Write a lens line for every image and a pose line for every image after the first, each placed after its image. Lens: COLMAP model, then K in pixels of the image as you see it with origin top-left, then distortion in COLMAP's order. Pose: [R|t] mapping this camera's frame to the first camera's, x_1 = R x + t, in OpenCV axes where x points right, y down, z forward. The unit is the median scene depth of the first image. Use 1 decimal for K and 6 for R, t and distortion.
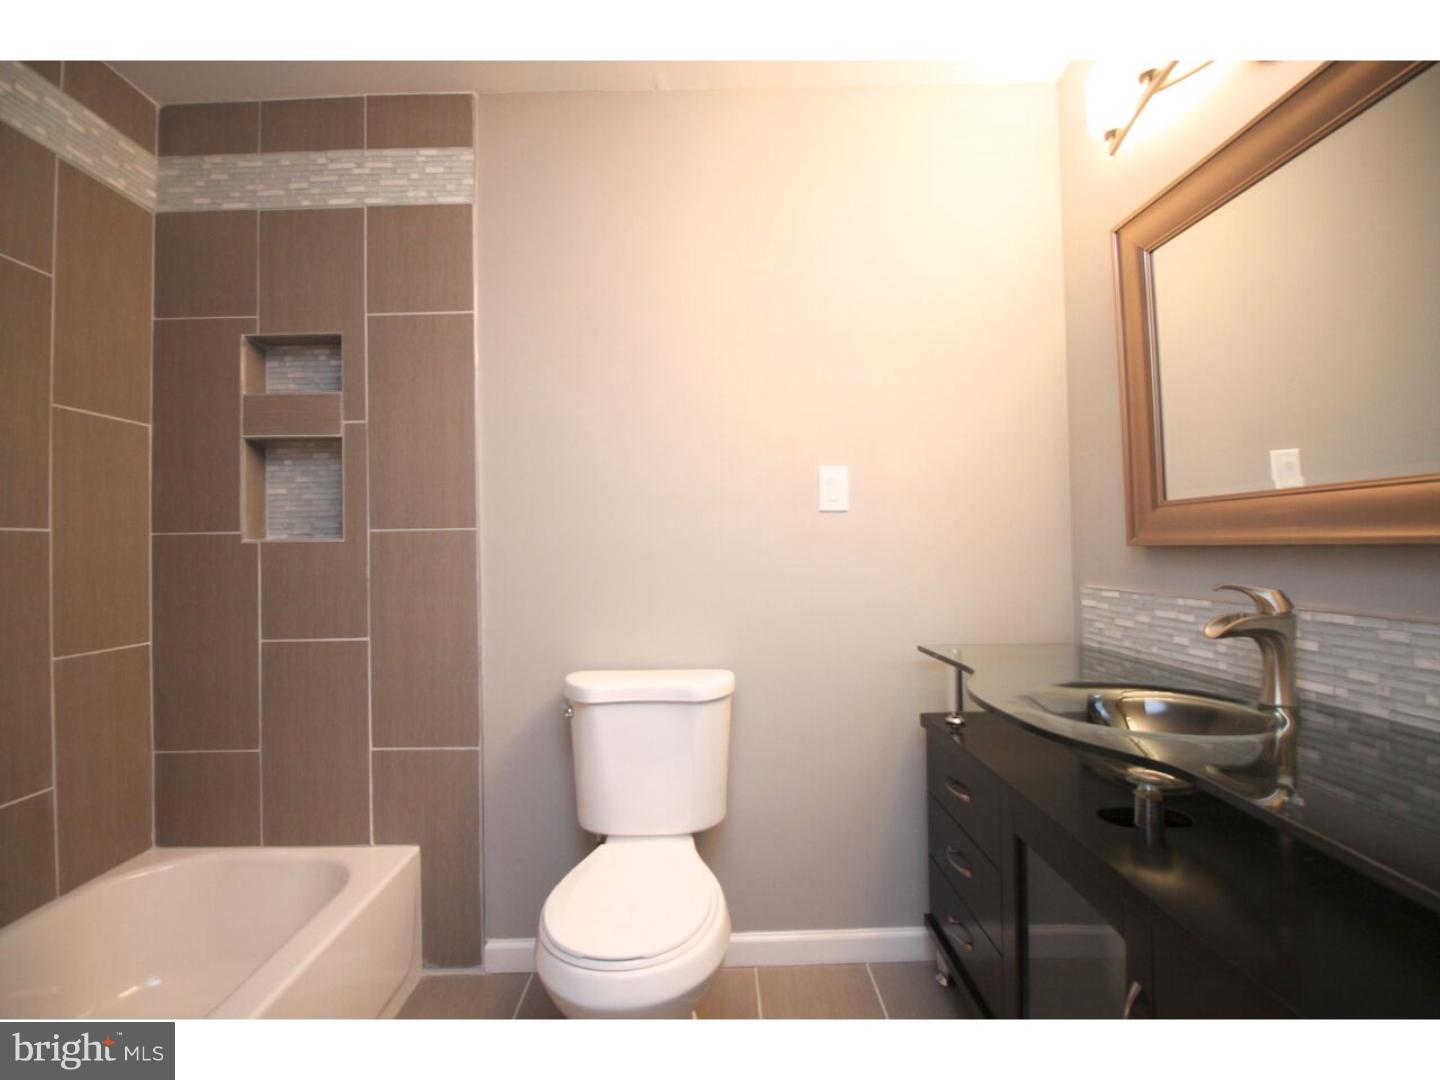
lens RADIAL K [[671.8, 0, 711.2], [0, 671.8, 539.2], [0, 0, 1]] dist [-0.000562, -0.000625]
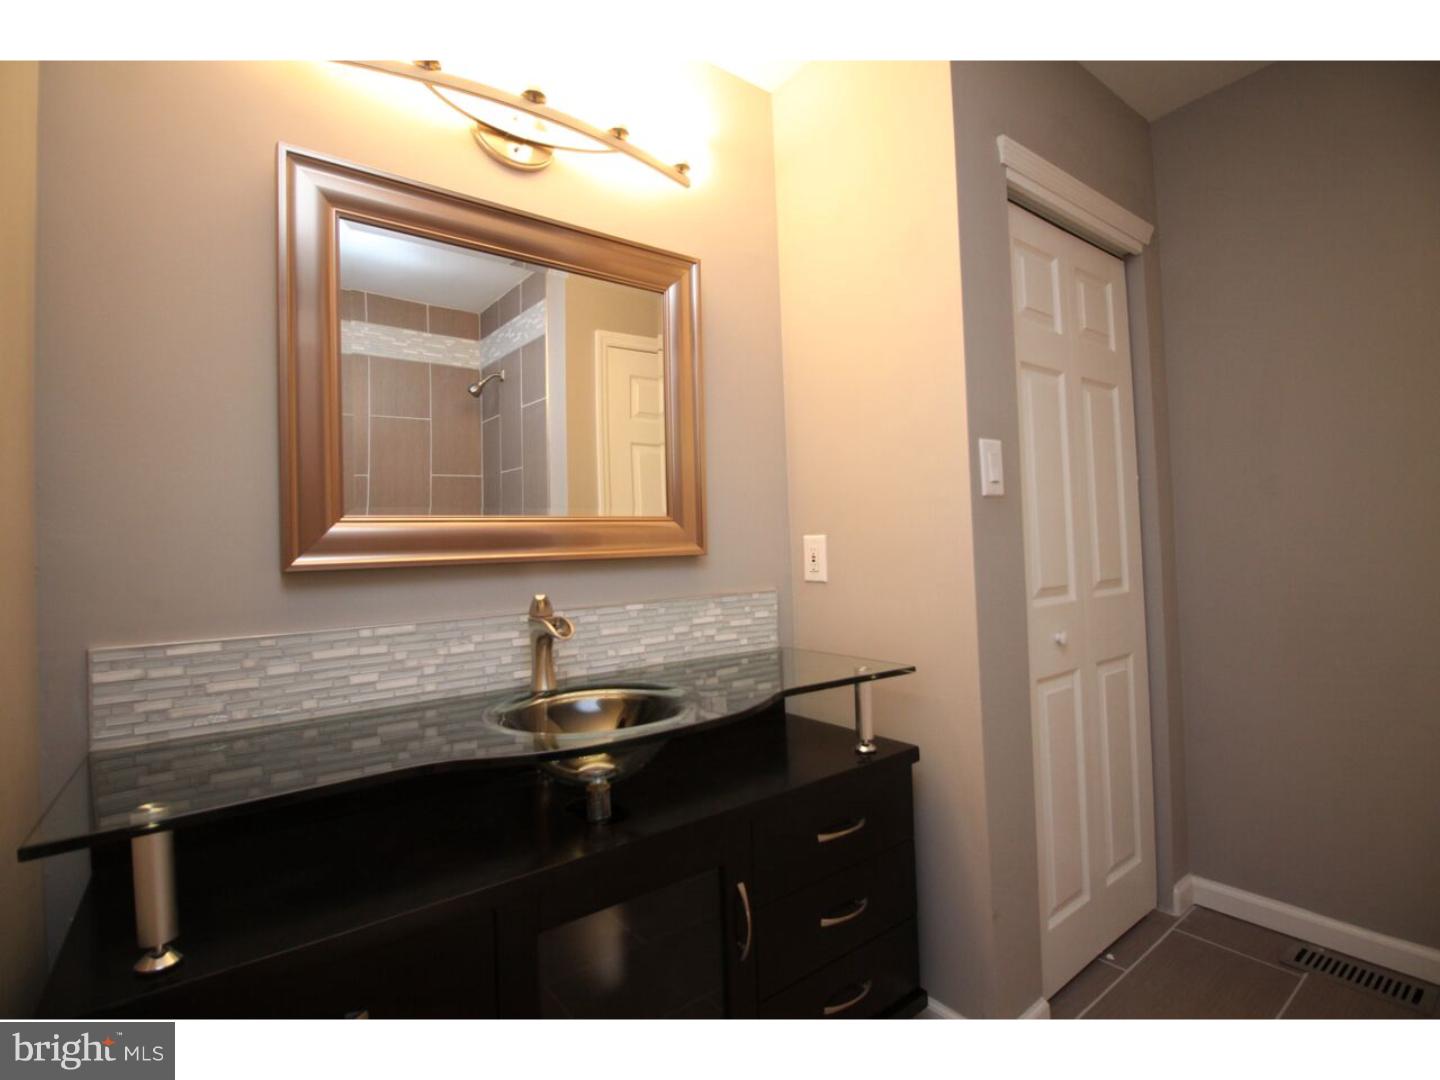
lens RADIAL K [[671.8, 0, 711.2], [0, 671.8, 539.2], [0, 0, 1]] dist [-0.000562, -0.000625]
pose [[-0.598443, 0.010587, 0.801095, -0.261526], [0.010587, 0.999930, -0.005306, -0.018214], [-0.801095, 0.005306, -0.598513, 1.180928]]
